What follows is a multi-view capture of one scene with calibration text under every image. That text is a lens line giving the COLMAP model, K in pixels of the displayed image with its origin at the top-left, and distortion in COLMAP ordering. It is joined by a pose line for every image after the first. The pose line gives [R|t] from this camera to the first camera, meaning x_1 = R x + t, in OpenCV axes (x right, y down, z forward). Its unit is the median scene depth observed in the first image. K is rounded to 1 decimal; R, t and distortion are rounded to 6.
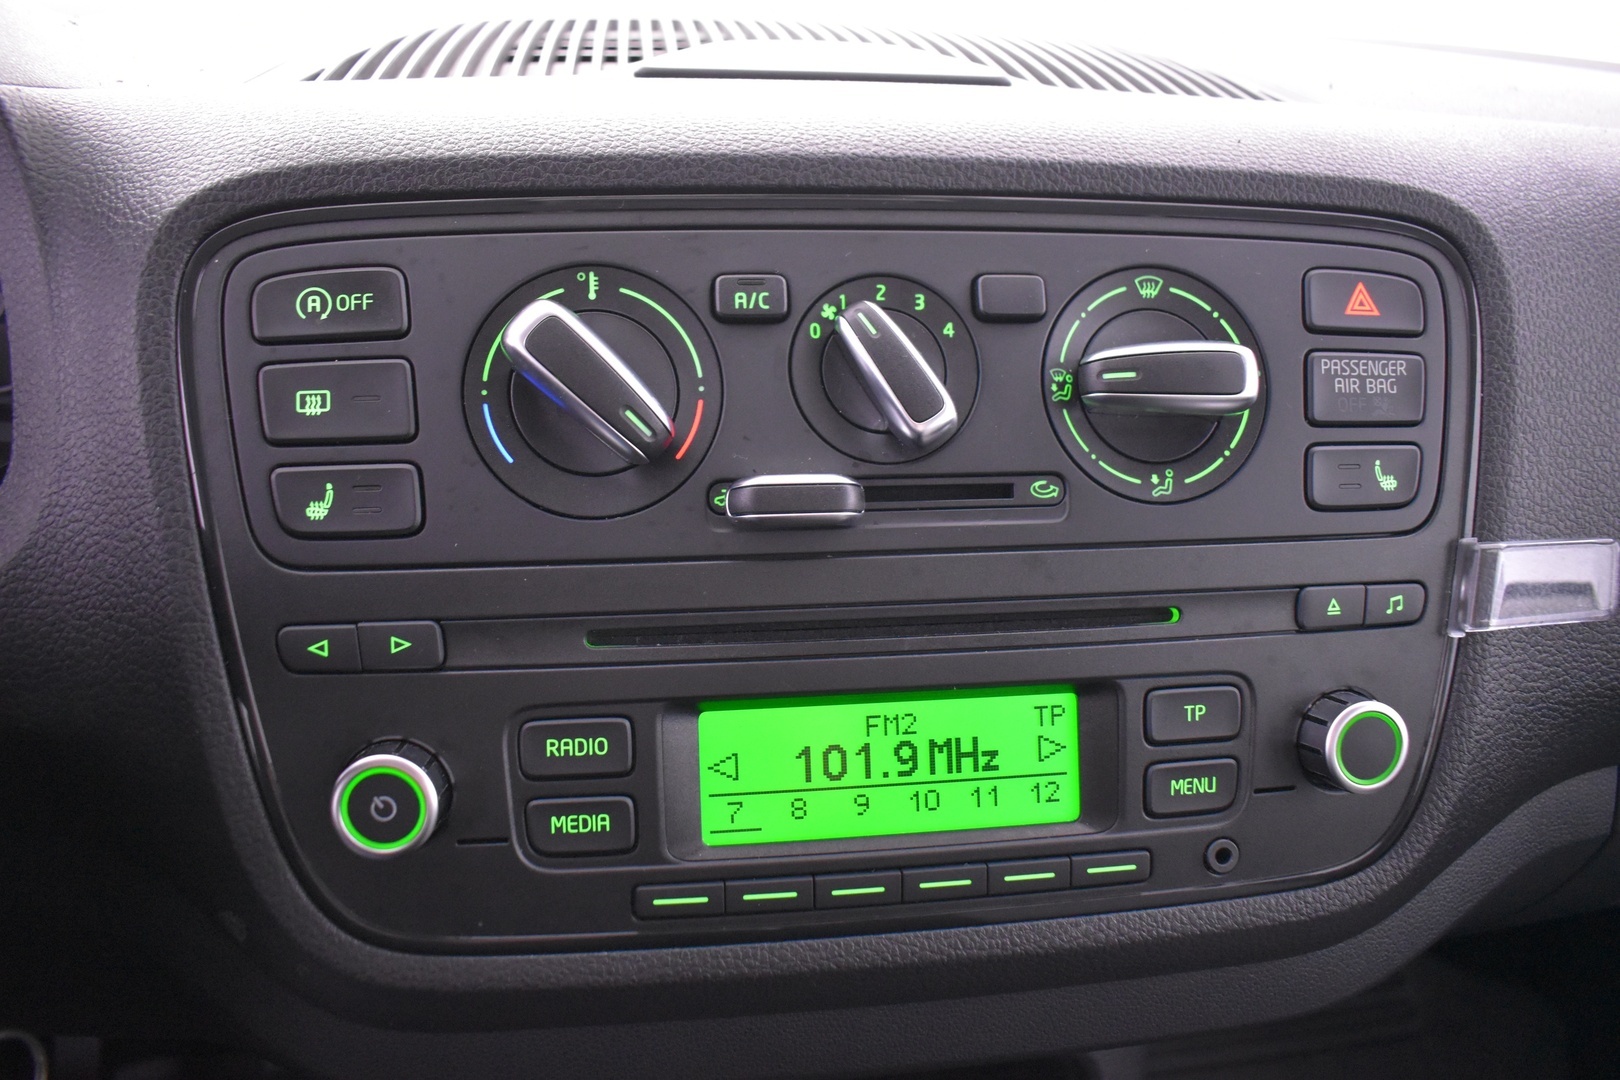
lens RADIAL K [[1273.6, 0, 812.1], [0, 1273.6, 544.3], [0, 0, 1]] dist [-0.098327, -0.001266]
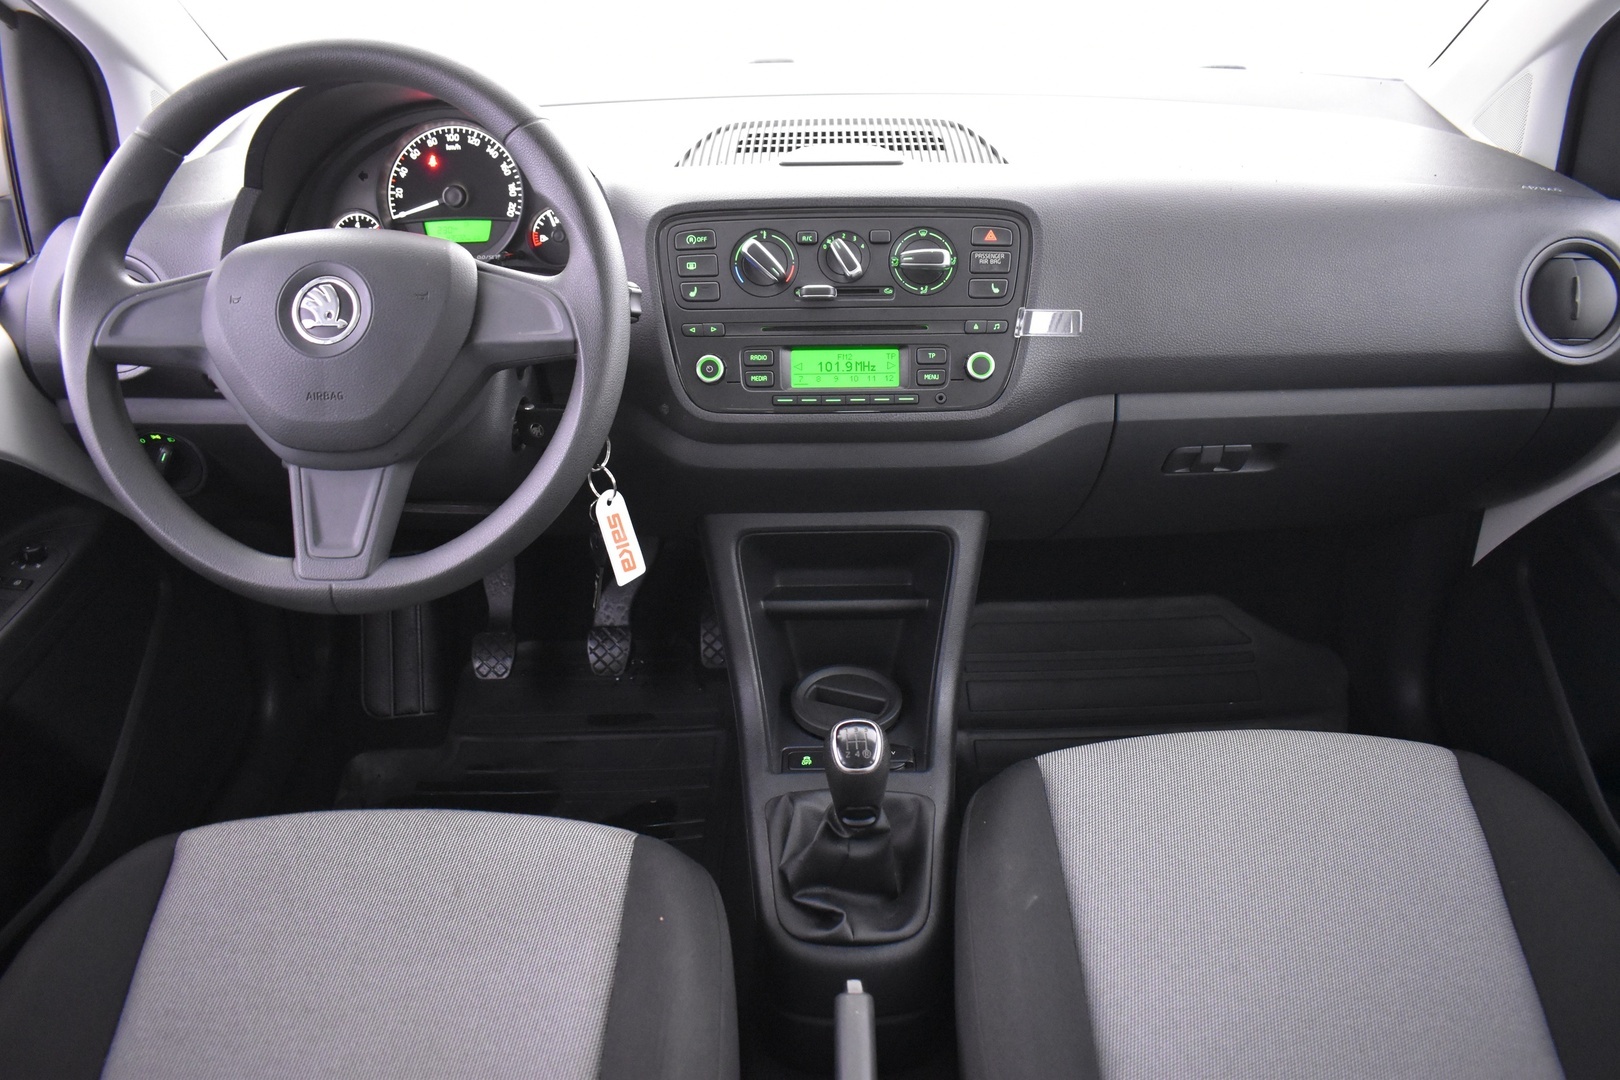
lens RADIAL K [[1273.6, 0, 803.8], [0, 1273.6, 539.0], [0, 0, 1]] dist [-0.098327, -0.001266]
pose [[0.989403, 0.028851, -0.142298, 0.487086], [-0.017386, 0.996549, 0.081165, 0.376007], [0.144148, -0.077831, 0.986491, -2.677733]]
